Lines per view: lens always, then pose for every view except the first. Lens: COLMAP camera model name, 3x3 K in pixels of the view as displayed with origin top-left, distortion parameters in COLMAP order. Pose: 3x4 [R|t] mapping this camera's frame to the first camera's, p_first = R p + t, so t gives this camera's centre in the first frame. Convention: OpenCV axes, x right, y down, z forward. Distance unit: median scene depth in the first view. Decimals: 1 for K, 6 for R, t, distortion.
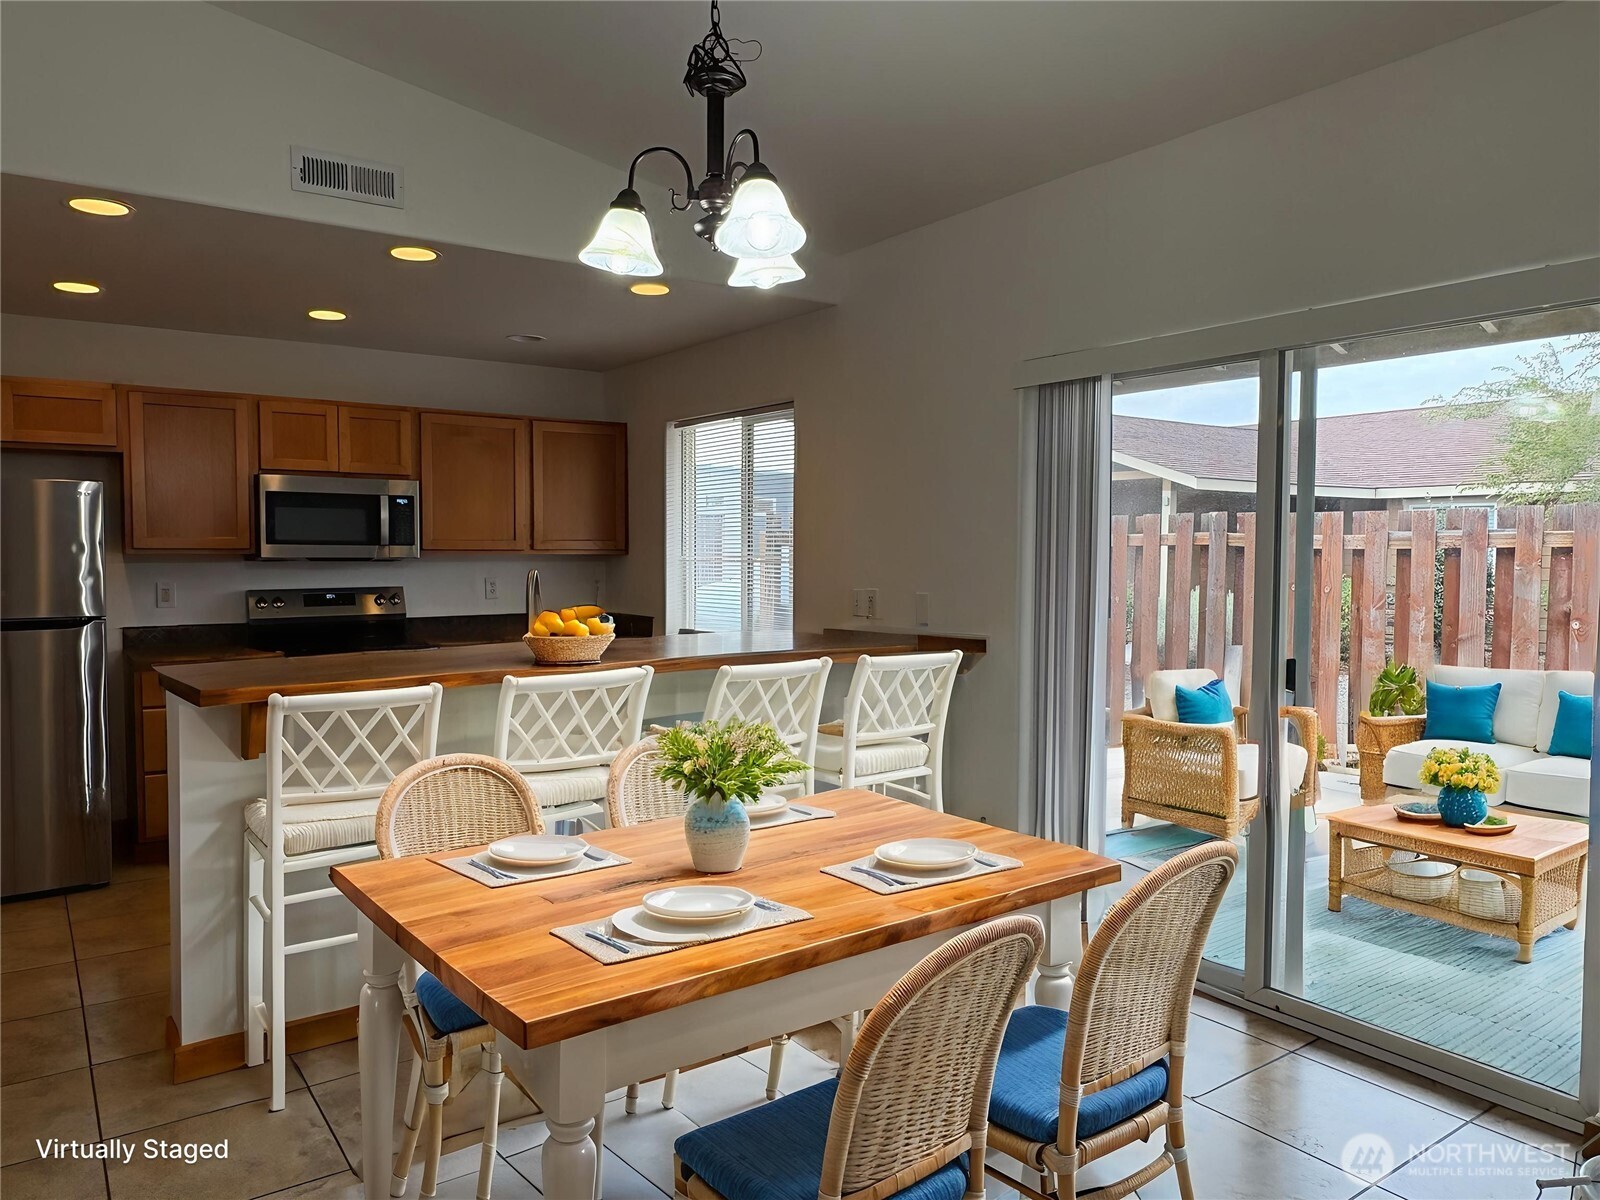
lens RADIAL K [[1080.5, 0, 800.0], [0, 1080.5, 600.0], [0, 0, 1]] dist [0.001662, -0.000620]
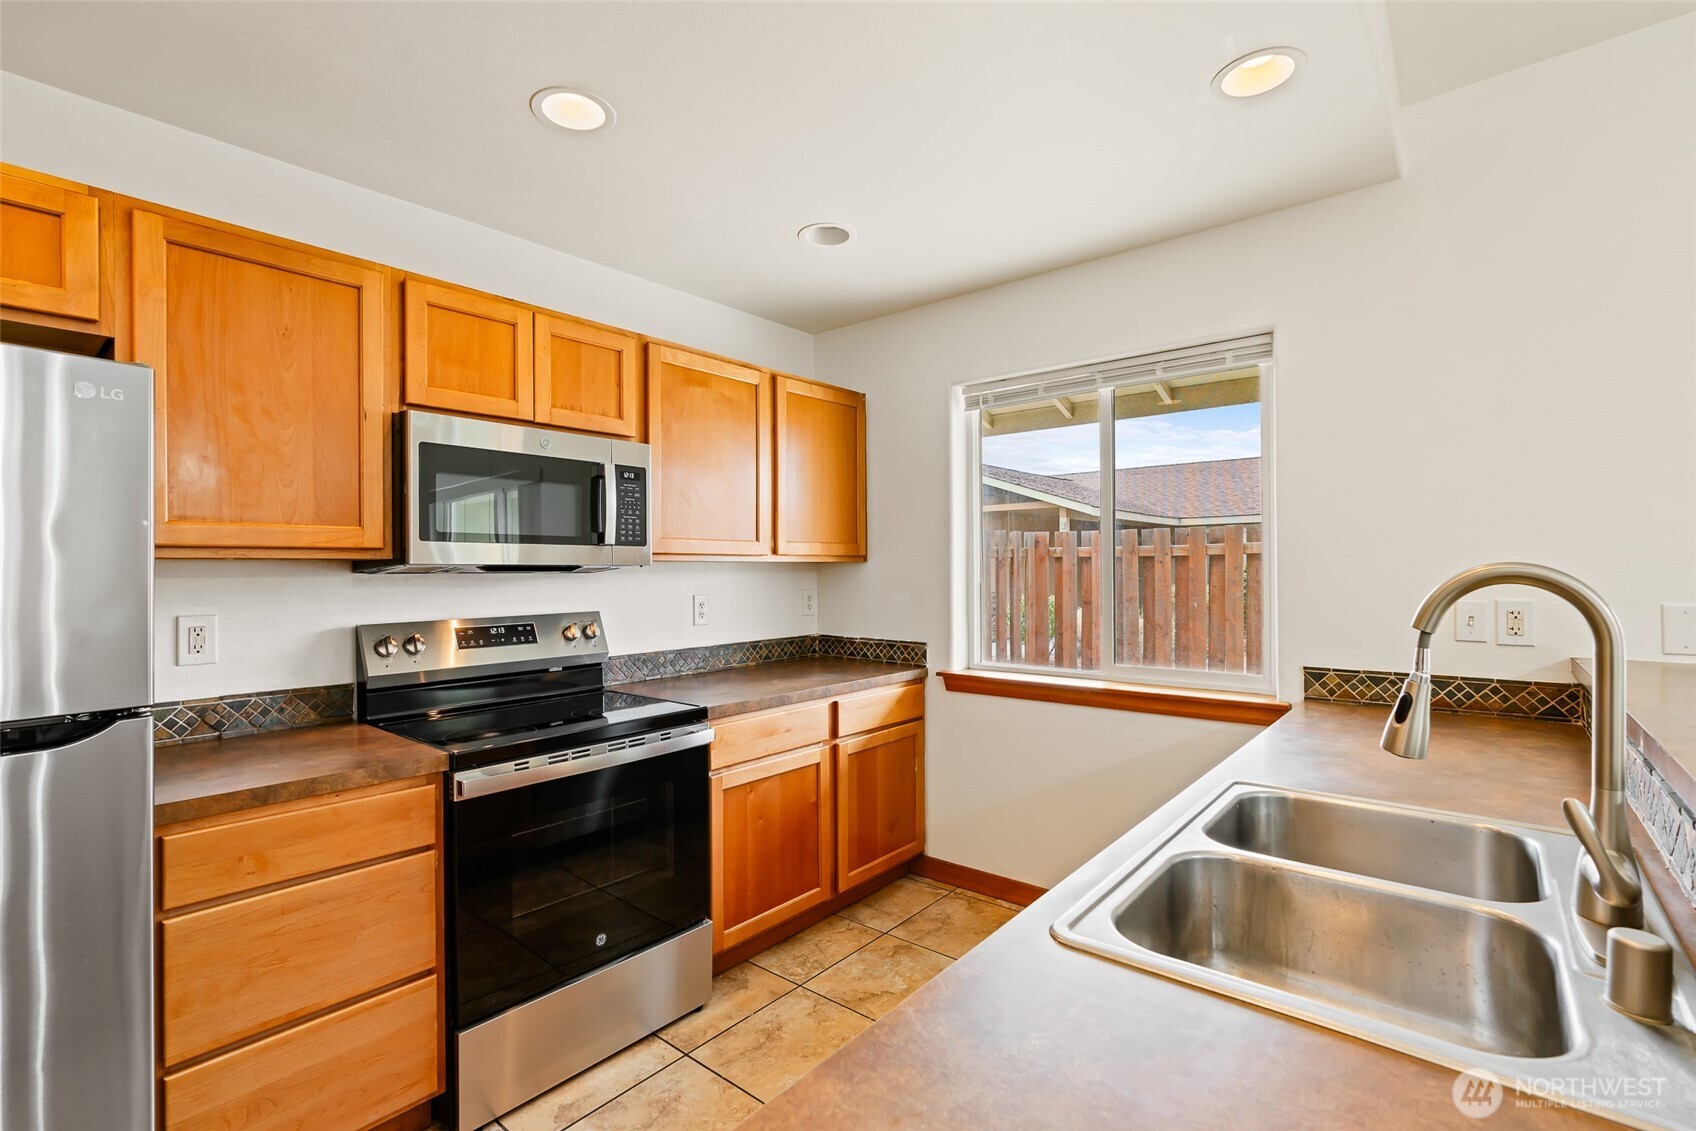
lens RADIAL K [[775.3, 0, 848.0], [0, 775.3, 565.5], [0, 0, 1]] dist [-0.000906, 0.000120]
pose [[0.971554, -0.006165, 0.236740, -0.344988], [0.017461, 0.998805, -0.045646, -0.016593], [-0.236175, 0.048482, 0.970500, 0.524943]]
